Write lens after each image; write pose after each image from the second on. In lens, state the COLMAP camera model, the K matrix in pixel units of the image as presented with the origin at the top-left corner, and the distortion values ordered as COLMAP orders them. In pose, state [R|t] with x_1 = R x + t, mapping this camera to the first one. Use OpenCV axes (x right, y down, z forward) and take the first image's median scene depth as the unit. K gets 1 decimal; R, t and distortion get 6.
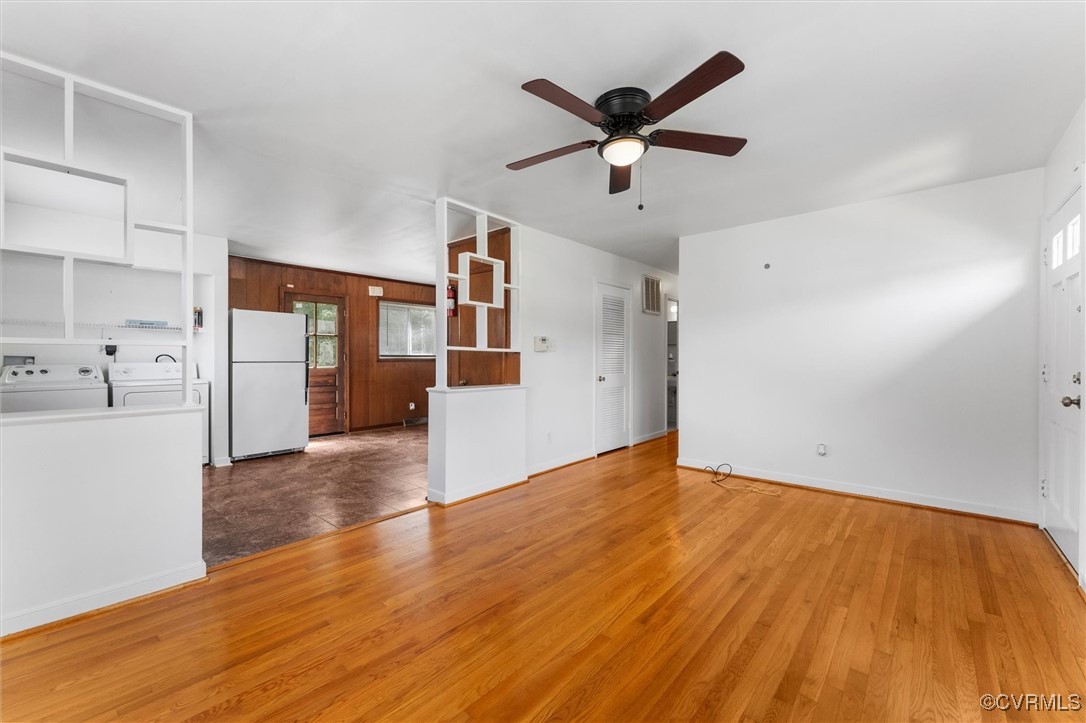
lens RADIAL K [[446.6, 0, 543.2], [0, 446.6, 358.7], [0, 0, 1]] dist [-0.000007, -0.000257]
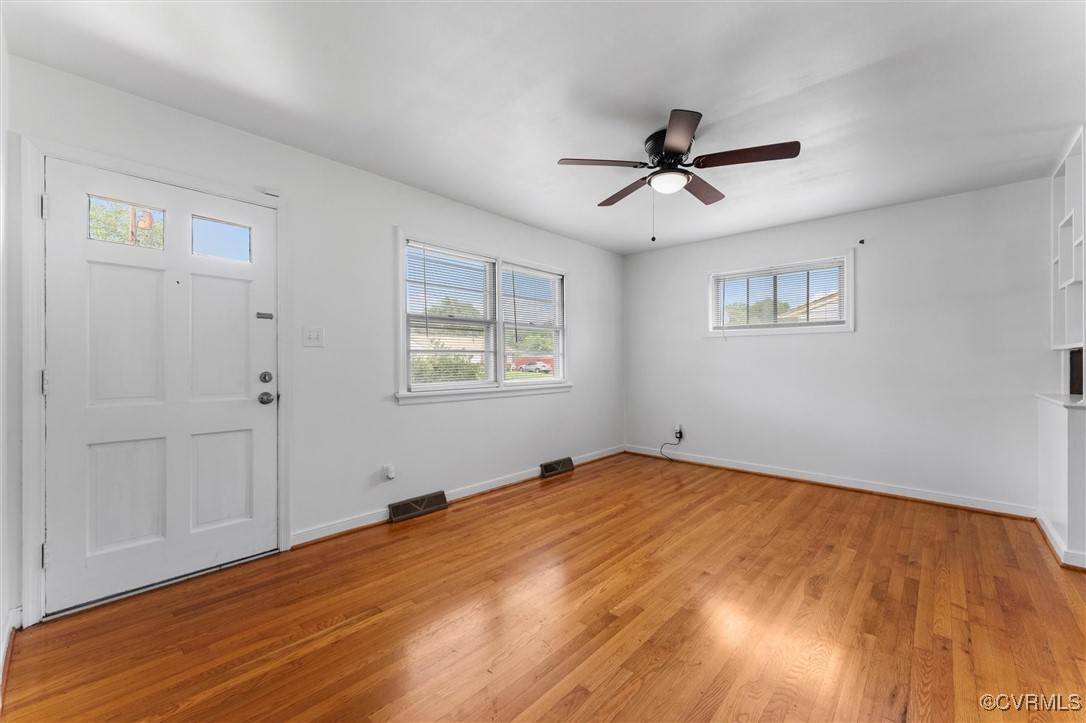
lens RADIAL K [[446.6, 0, 541.5], [0, 446.6, 361.0], [0, 0, 1]] dist [-0.000007, -0.000257]
pose [[-0.999718, -0.000524, 0.023756, 0.434643], [-0.000393, 0.999985, 0.005539, -0.003613], [-0.023759, 0.005528, -0.999702, 1.948637]]
